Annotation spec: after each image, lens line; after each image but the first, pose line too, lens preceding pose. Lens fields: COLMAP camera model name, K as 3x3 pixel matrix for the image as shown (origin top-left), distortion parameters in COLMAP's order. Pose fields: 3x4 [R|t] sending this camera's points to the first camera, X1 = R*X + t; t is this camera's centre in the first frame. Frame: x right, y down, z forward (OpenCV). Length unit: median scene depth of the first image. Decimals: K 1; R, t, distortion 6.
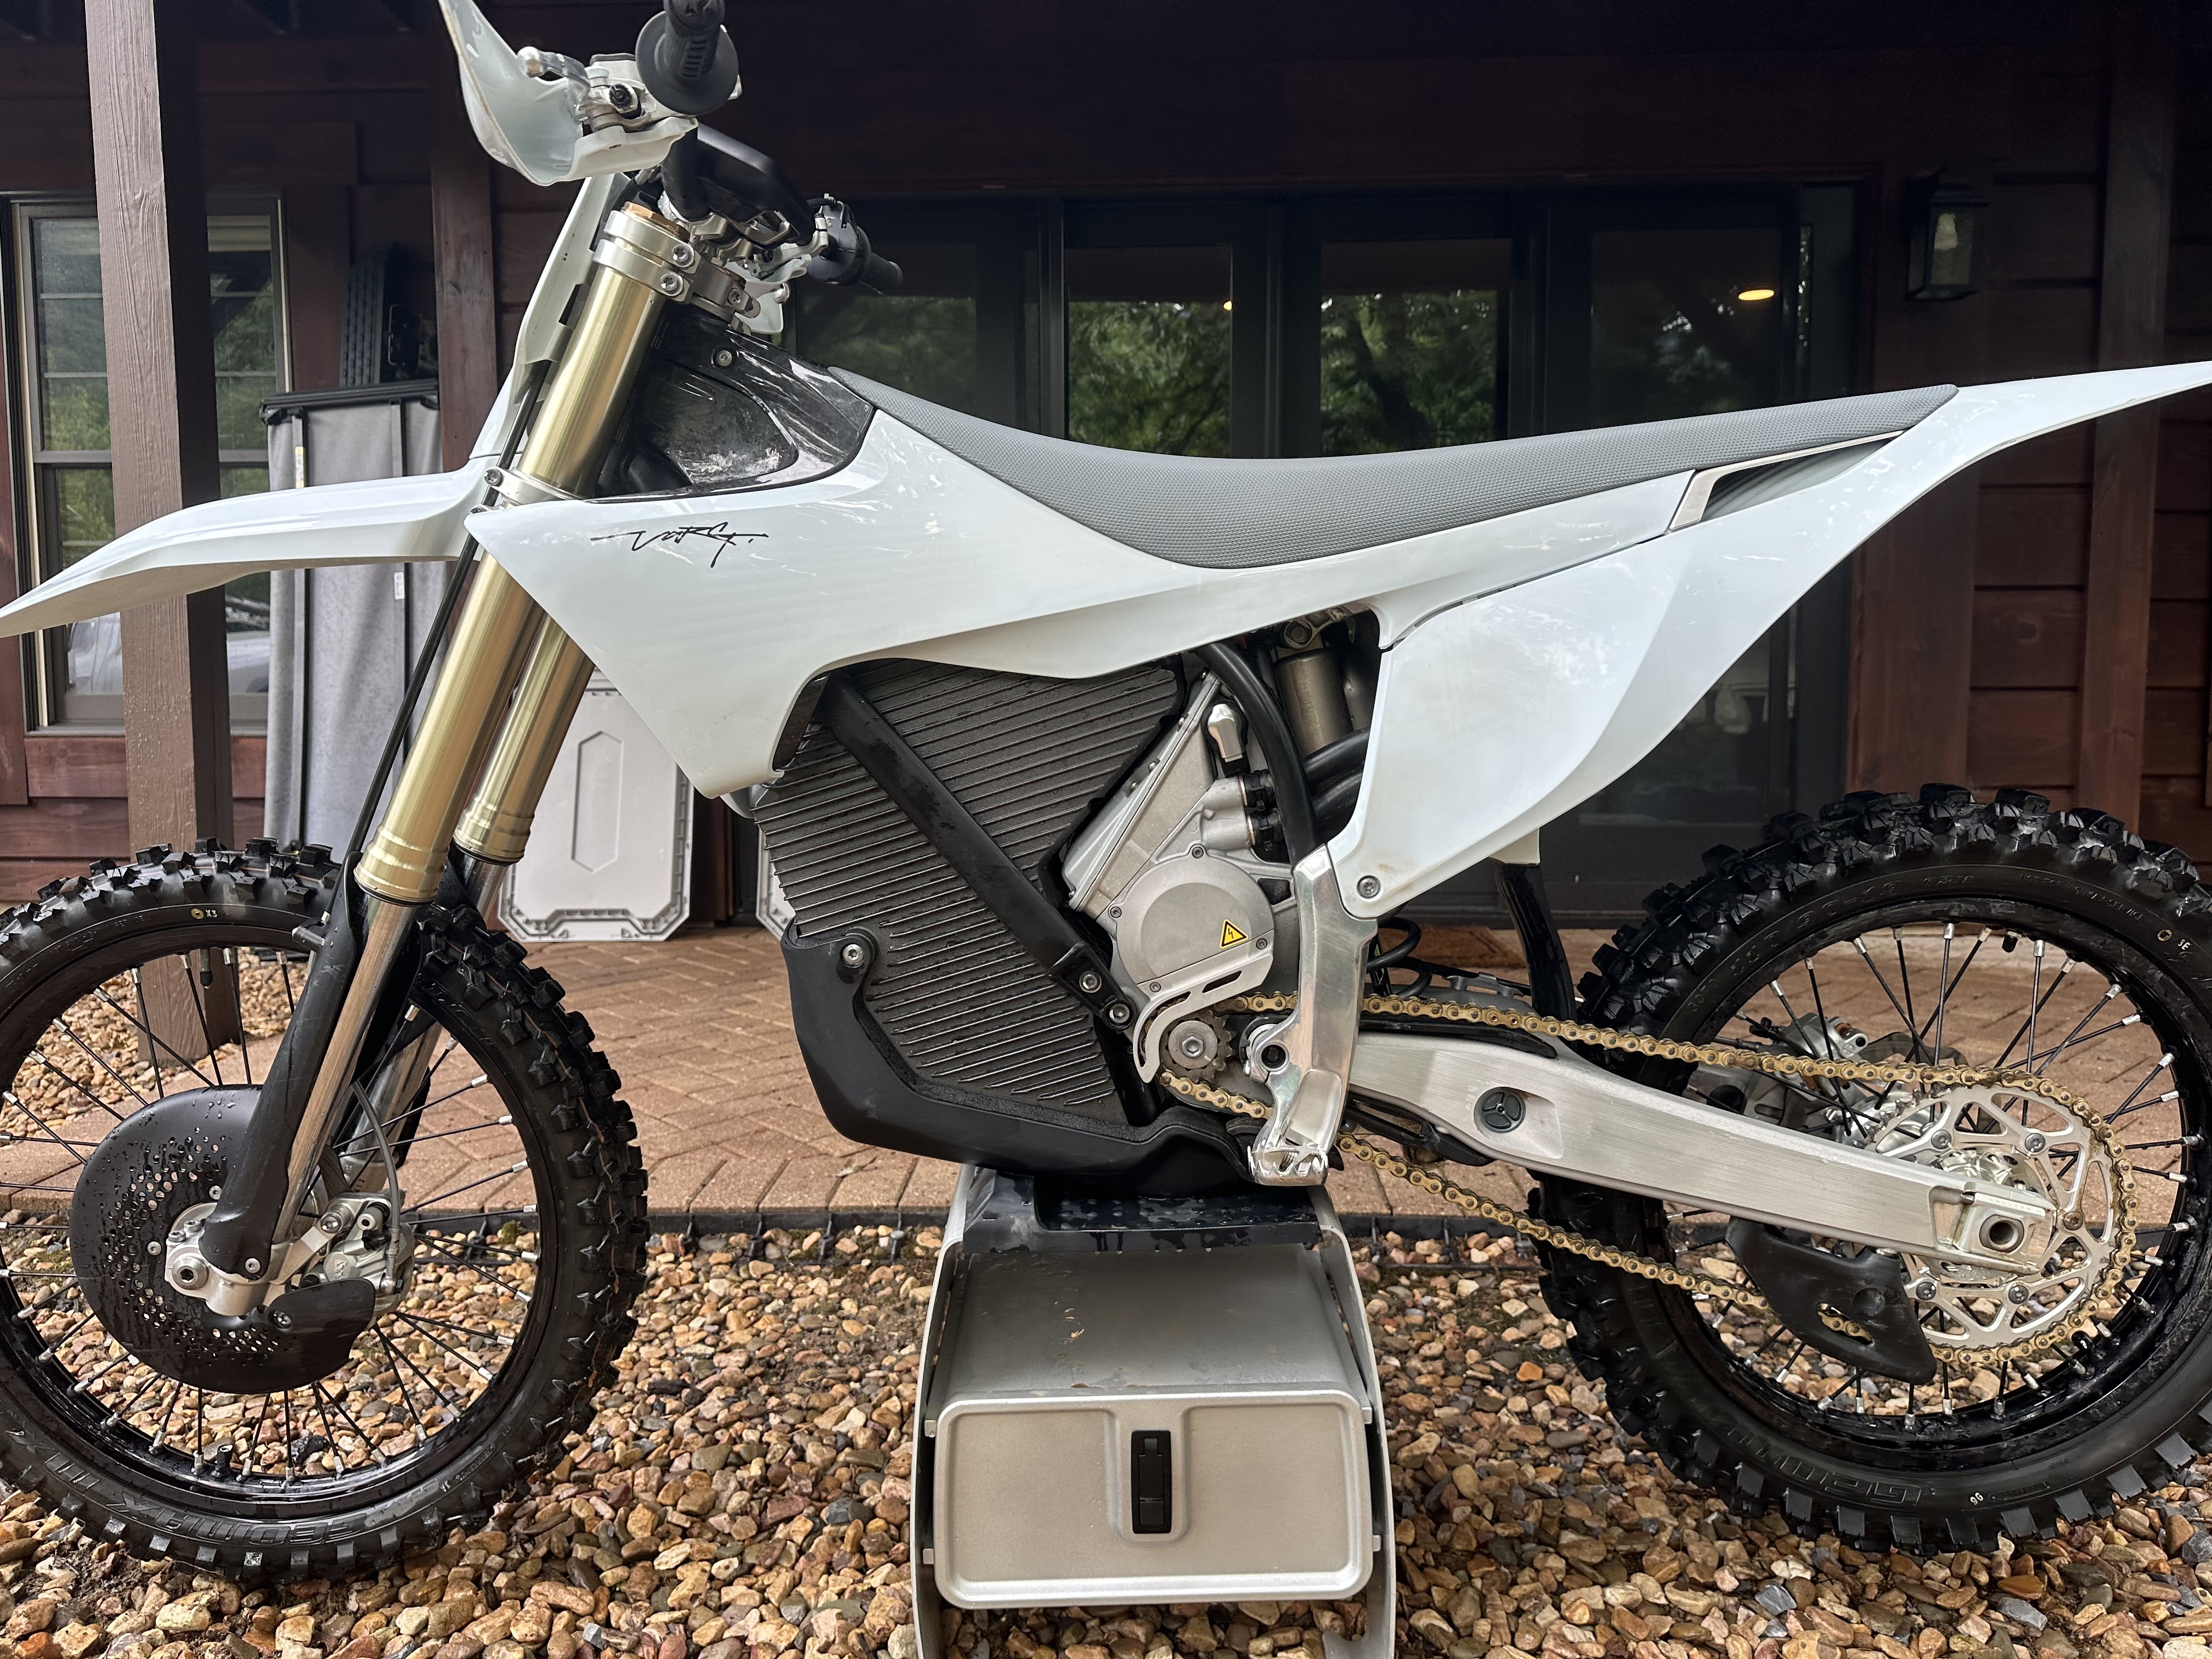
lens RADIAL K [[1574.2, 0, 1106.0], [0, 1574.2, 829.5], [0, 0, 1]] dist [0.048557, -0.000773]
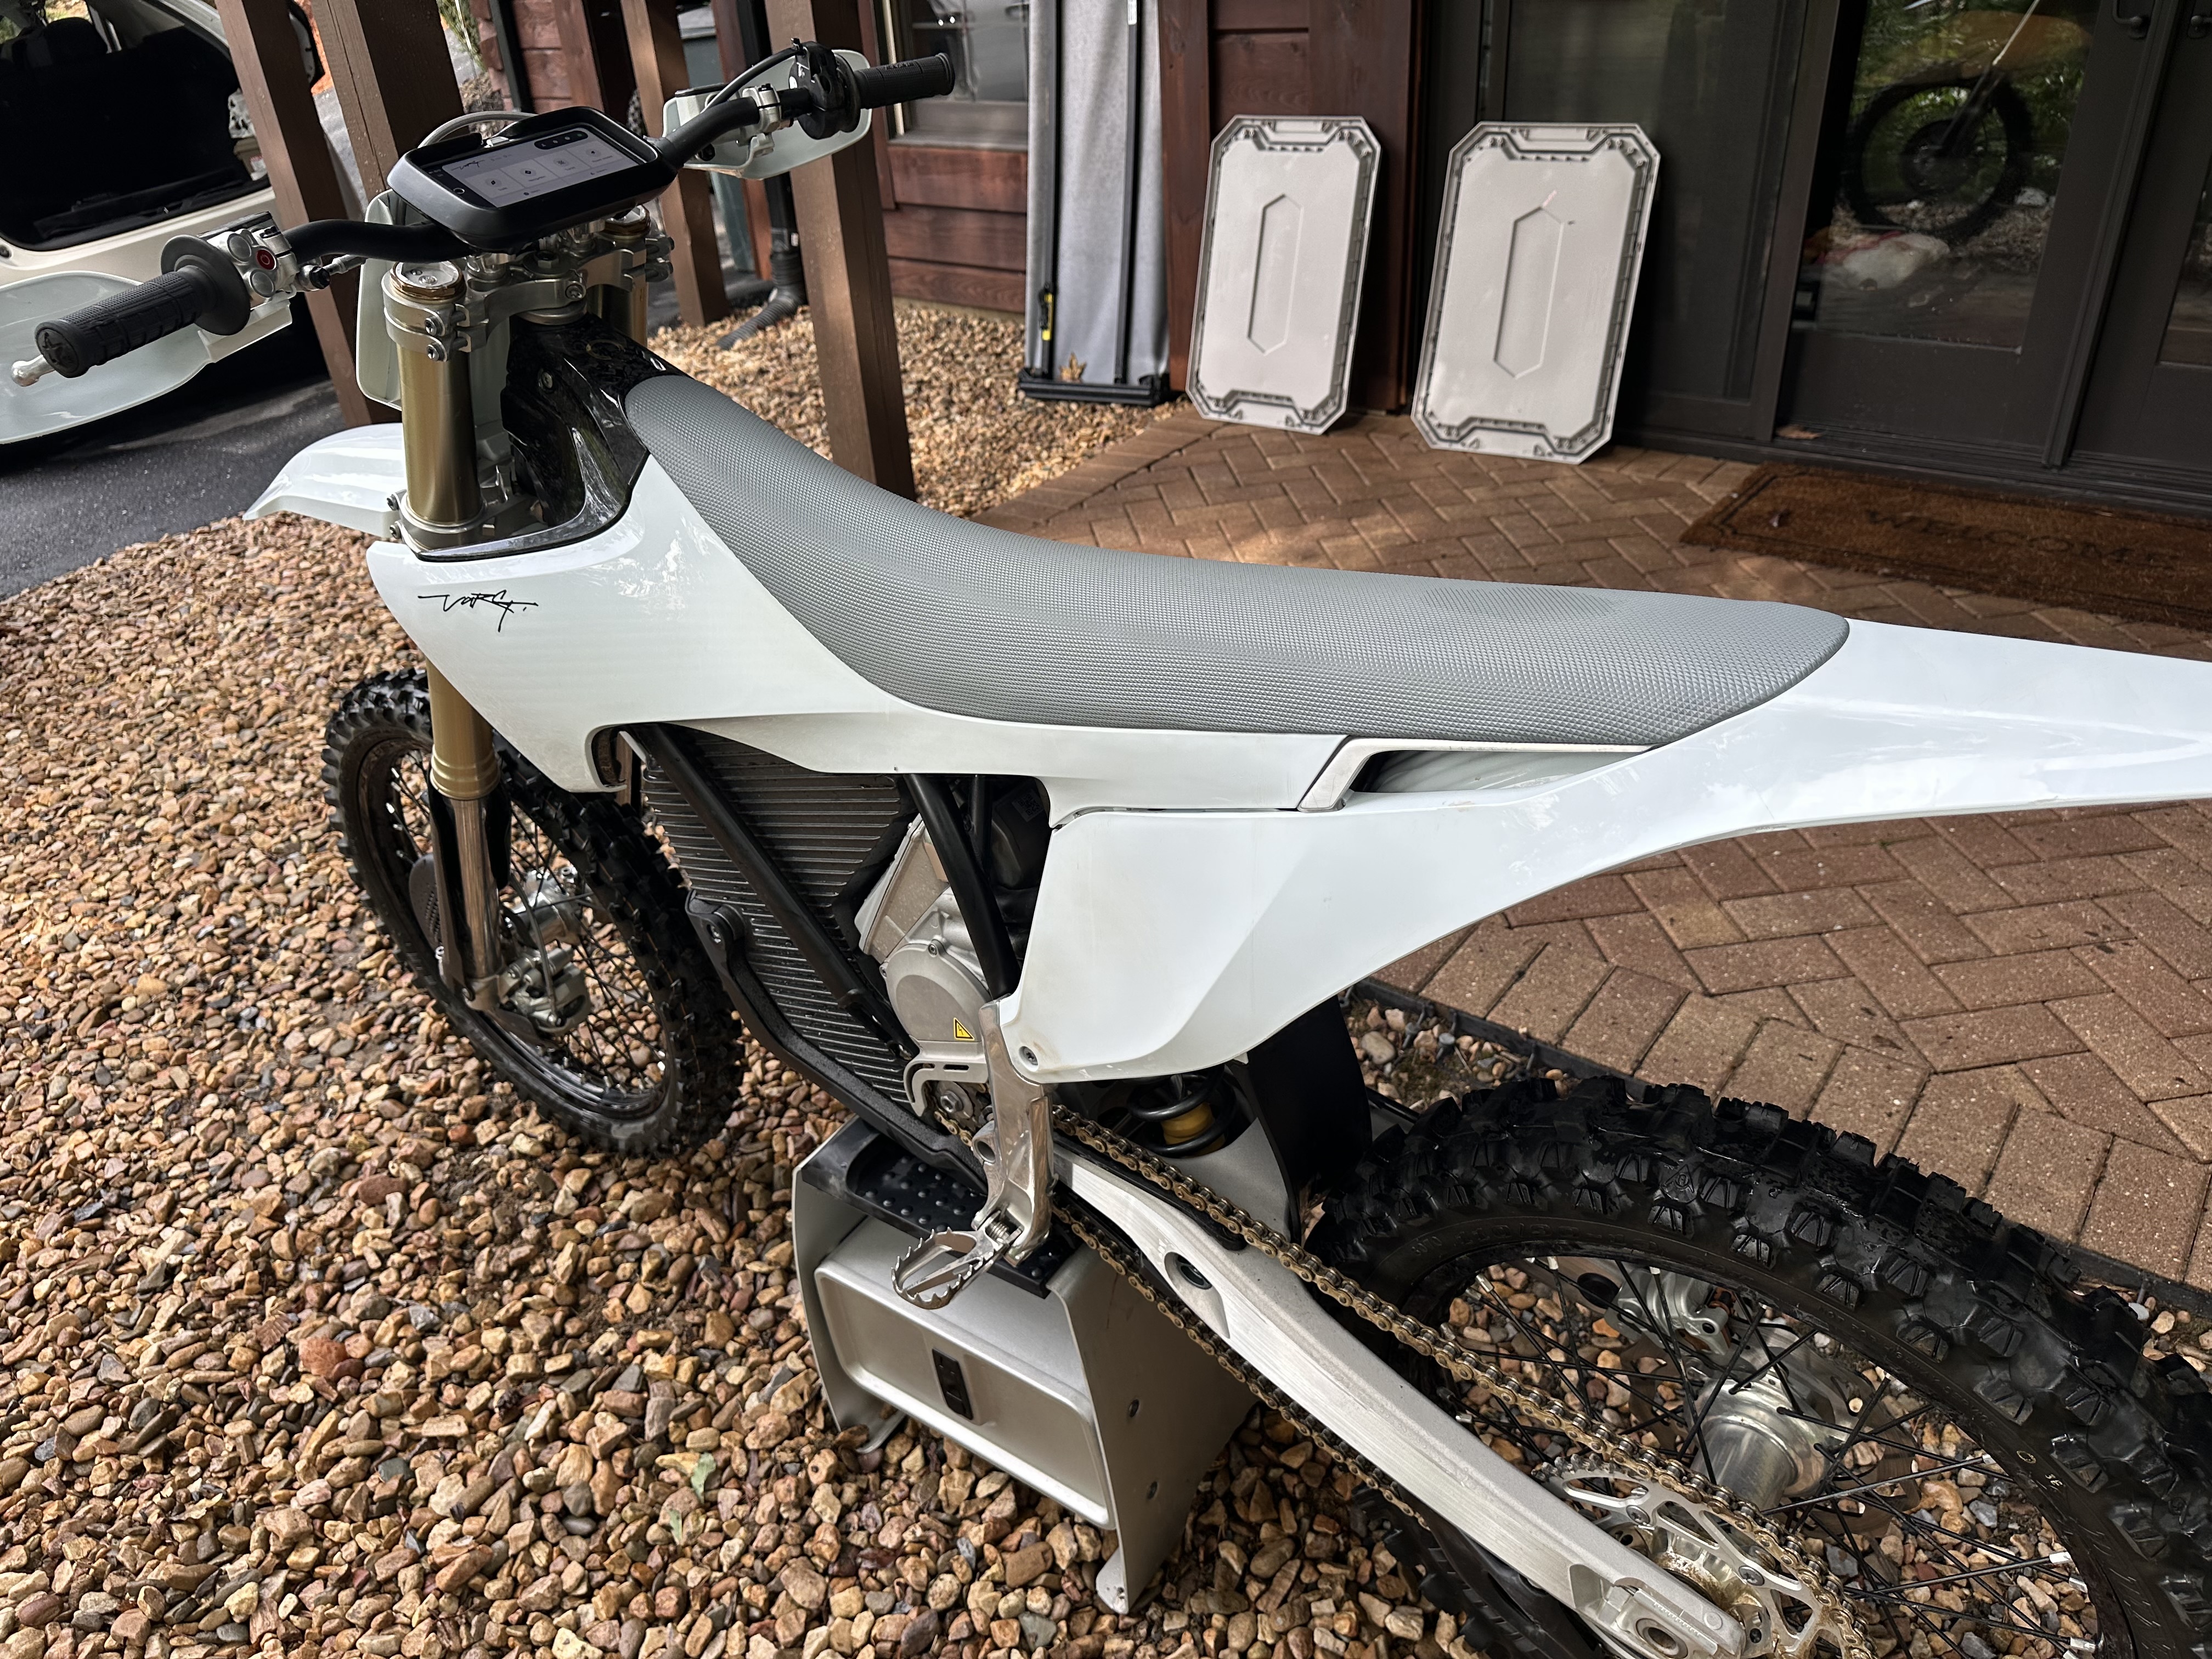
lens RADIAL K [[1557.8, 0, 1195.0], [0, 1557.8, 834.6], [0, 0, 1]] dist [0.053644, -0.000473]
pose [[0.833046, 0.256517, -0.490136, 0.659892], [-0.005266, 0.889632, 0.456648, -0.501361], [0.553179, -0.377827, 0.742455, 0.388596]]
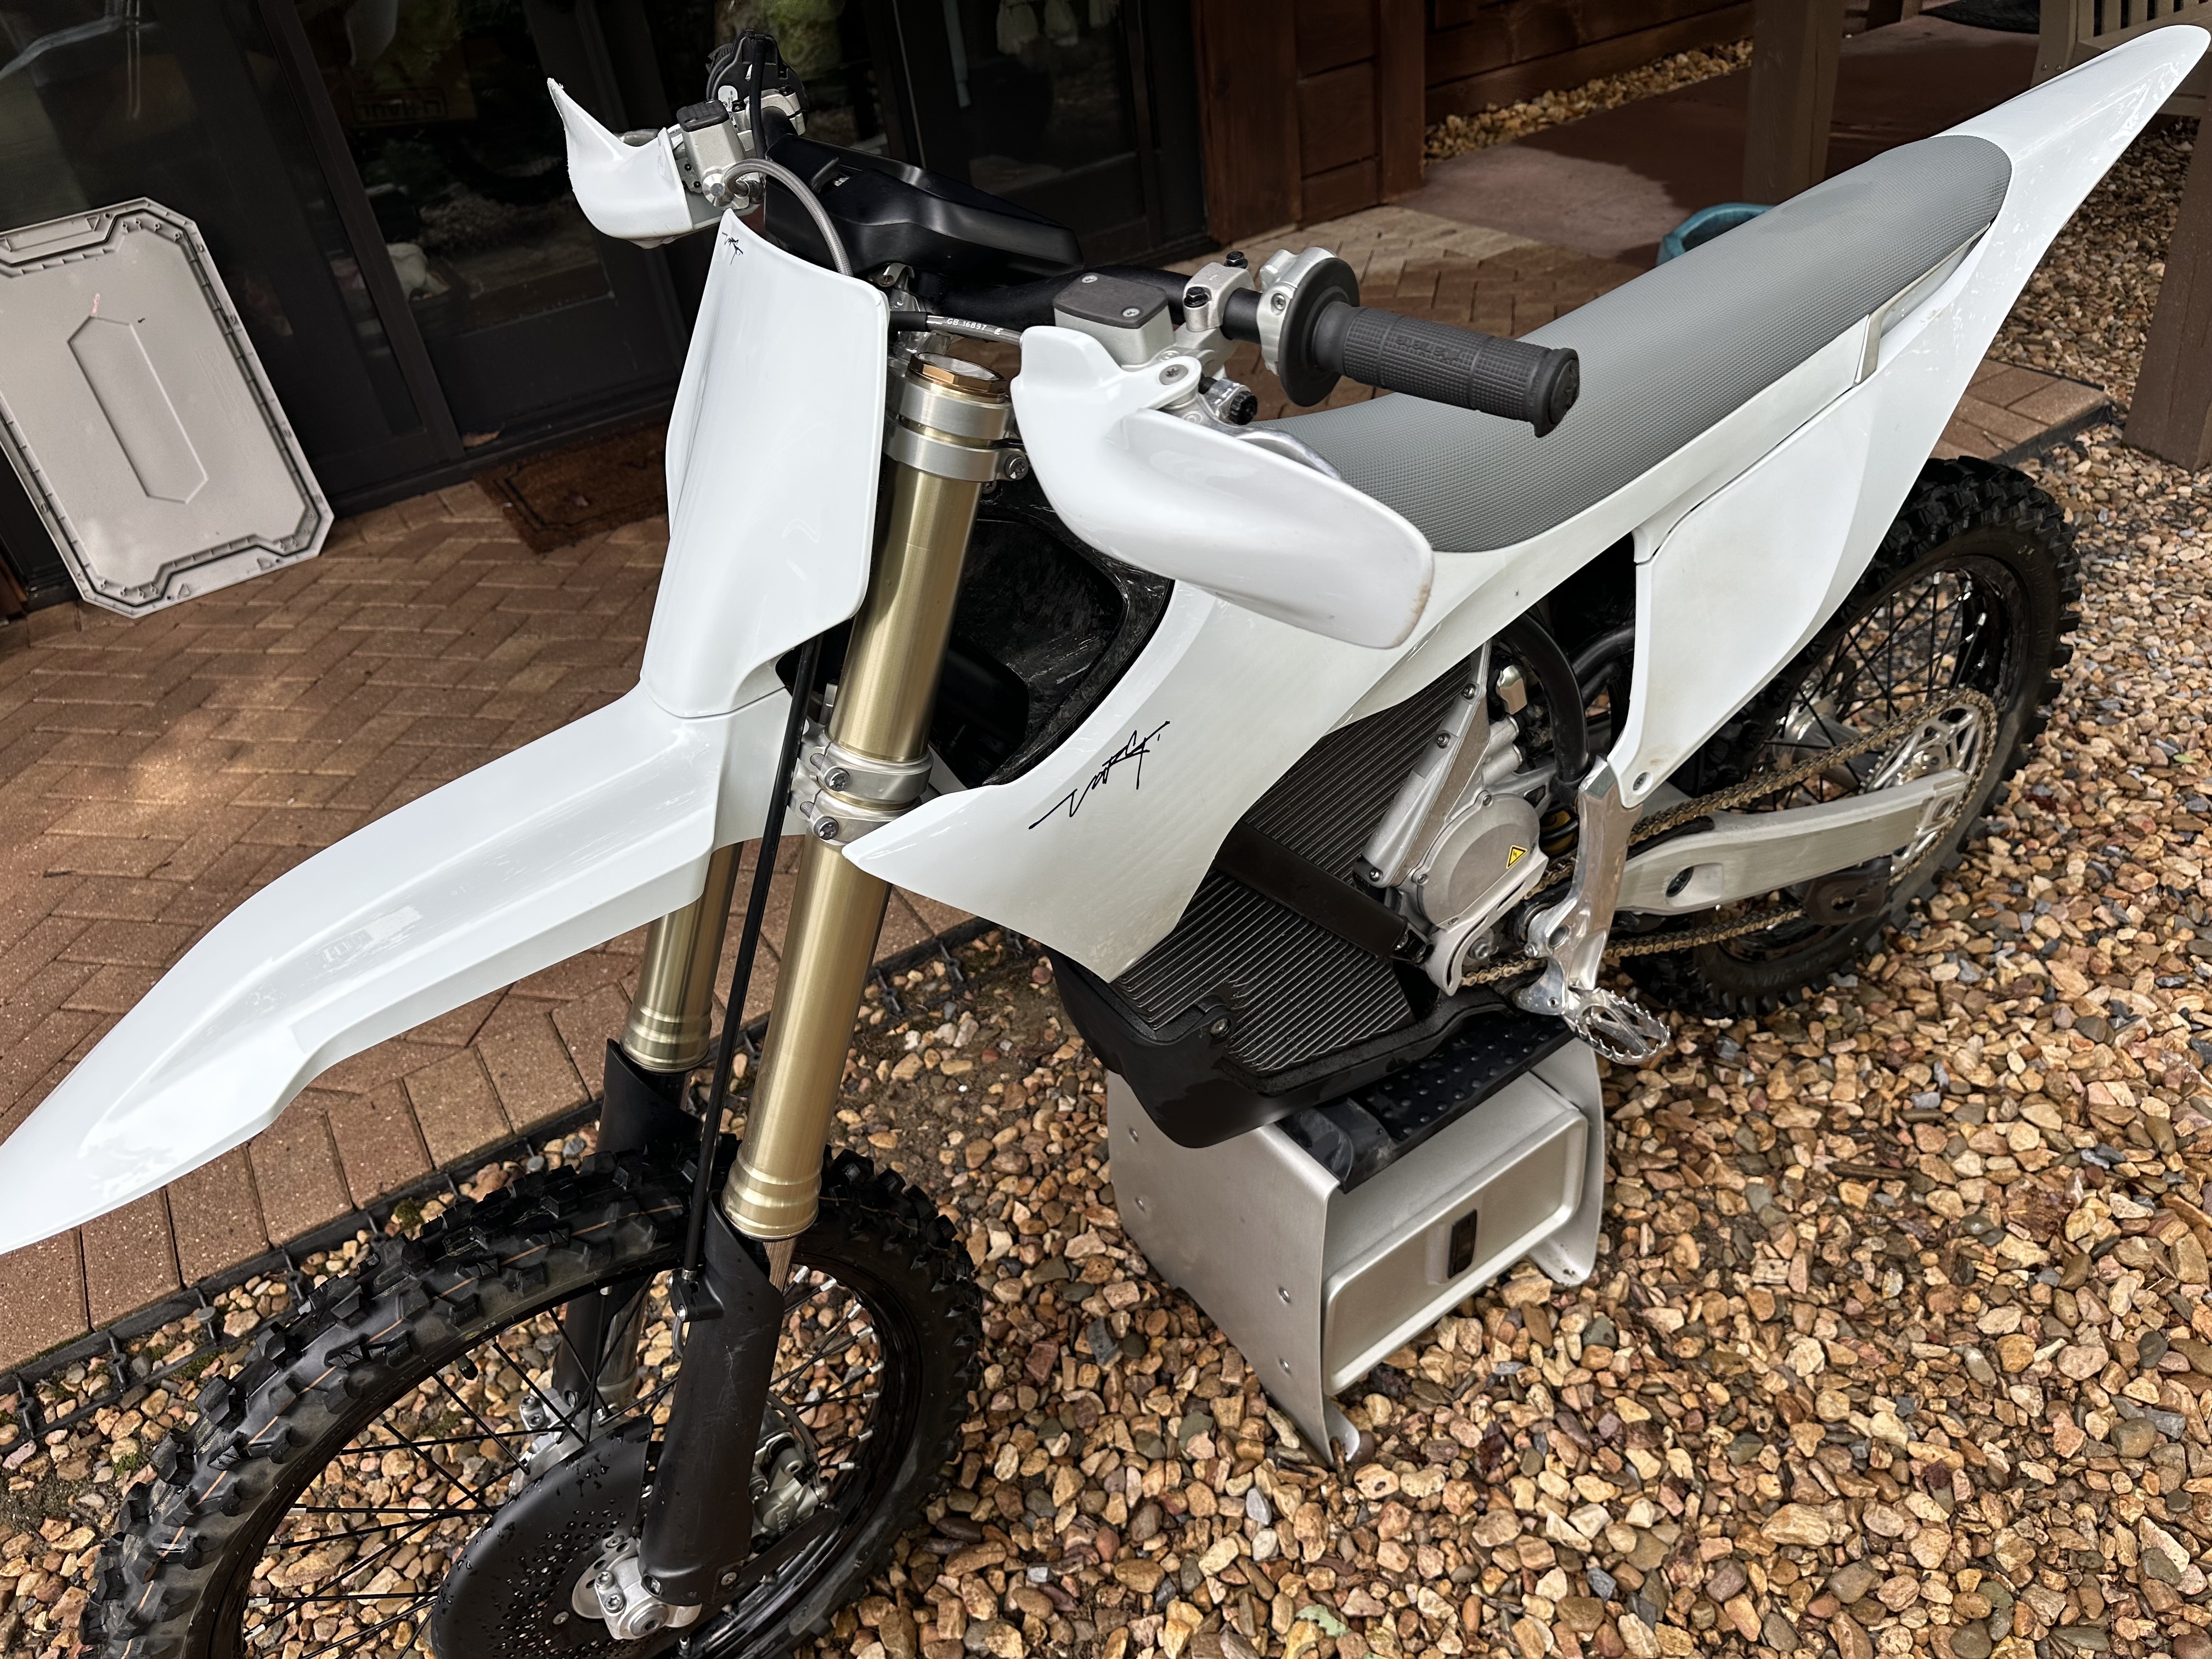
lens RADIAL K [[1574.2, 0, 1106.0], [0, 1574.2, 829.5], [0, 0, 1]] dist [0.048557, -0.000773]
pose [[0.822642, -0.405714, 0.398316, -0.555384], [0.168619, 0.843147, 0.510559, -0.529966], [-0.542980, -0.352844, 0.762020, 0.342179]]
